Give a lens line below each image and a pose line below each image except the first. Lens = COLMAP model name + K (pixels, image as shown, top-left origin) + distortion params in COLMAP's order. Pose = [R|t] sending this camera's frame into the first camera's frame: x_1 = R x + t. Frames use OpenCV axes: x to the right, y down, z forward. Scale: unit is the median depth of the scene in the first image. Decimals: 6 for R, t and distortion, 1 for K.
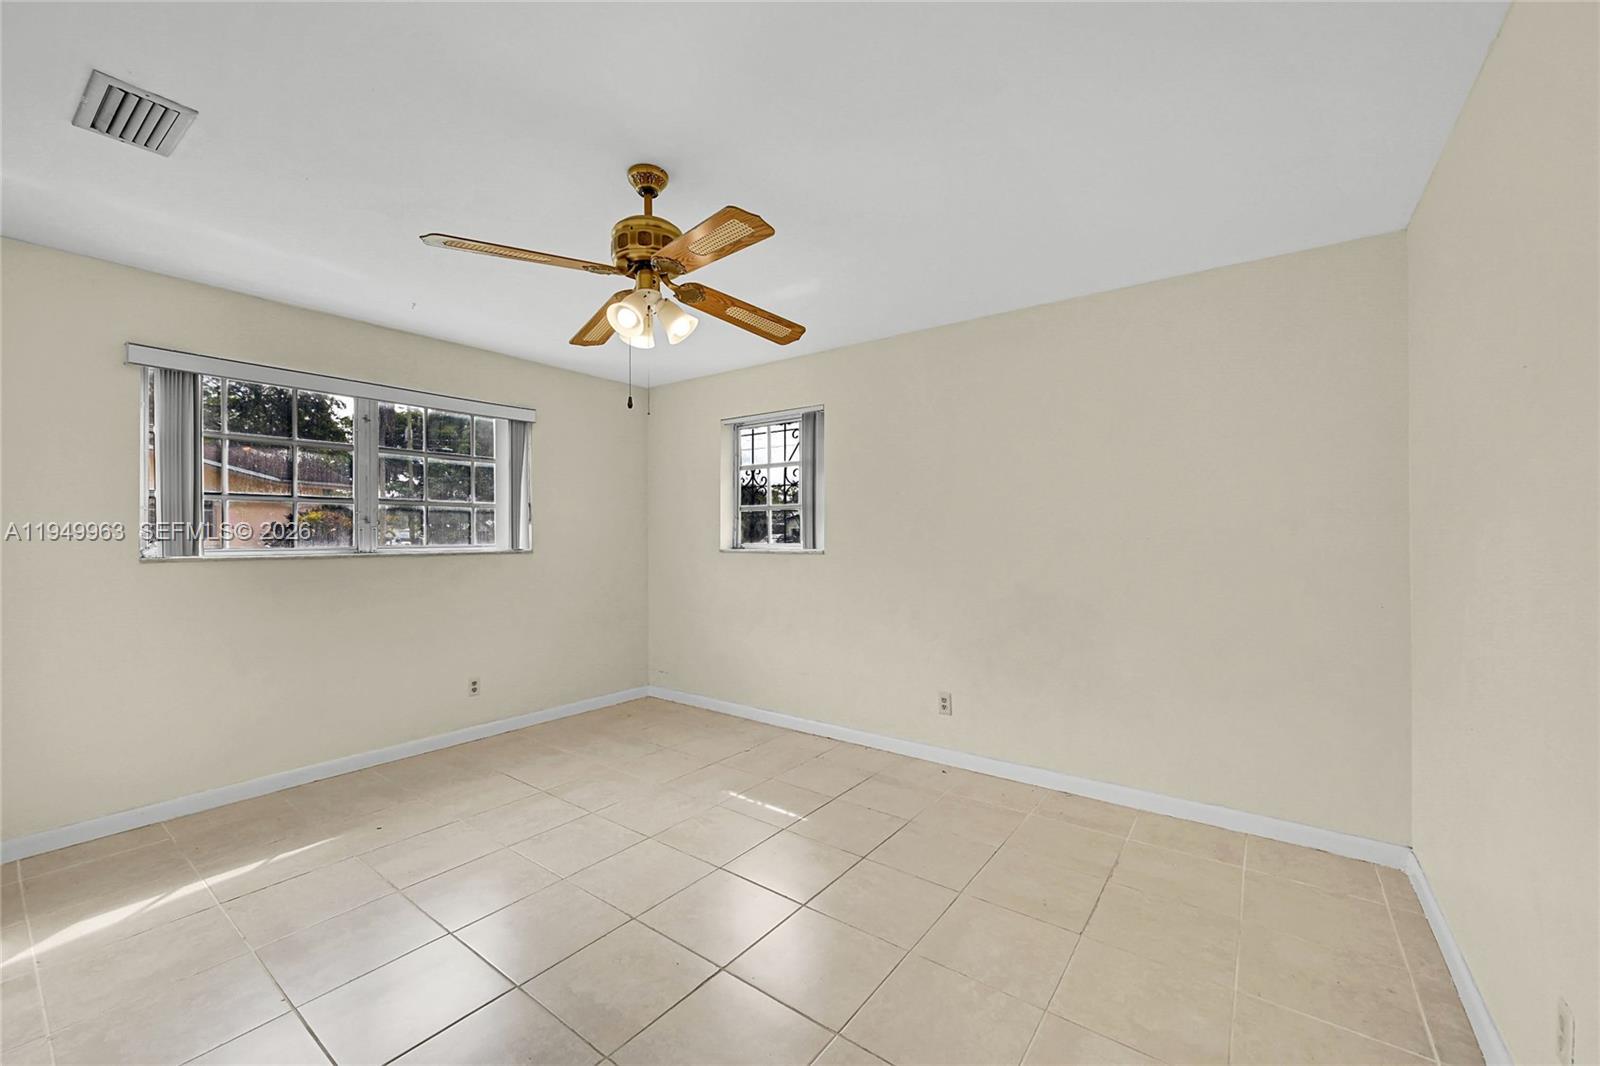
lens RADIAL K [[634.4, 0, 801.9], [0, 634.4, 531.3], [0, 0, 1]] dist [0.002271, 0.000055]
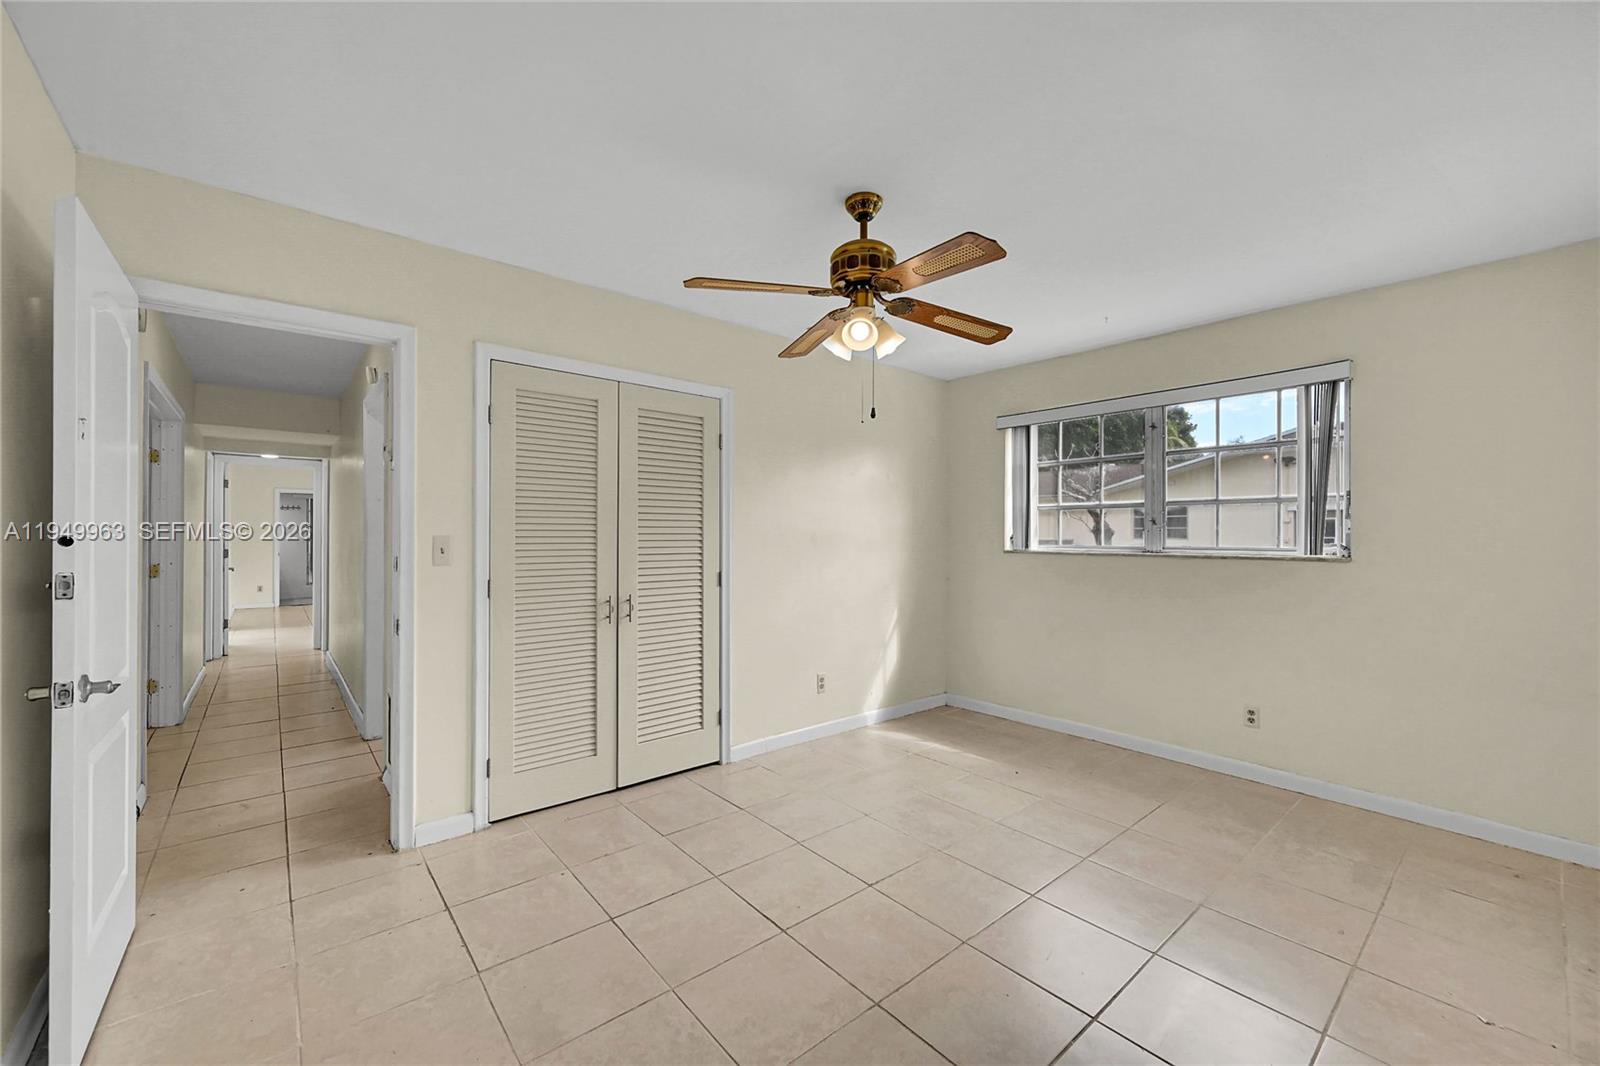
lens RADIAL K [[634.4, 0, 791.8], [0, 634.4, 525.7], [0, 0, 1]] dist [0.002271, 0.000055]
pose [[-0.229078, -0.013125, -0.973320, 0.518979], [-0.000205, 0.999910, -0.013435, 0.003991], [0.973408, -0.002878, -0.229060, 0.698218]]
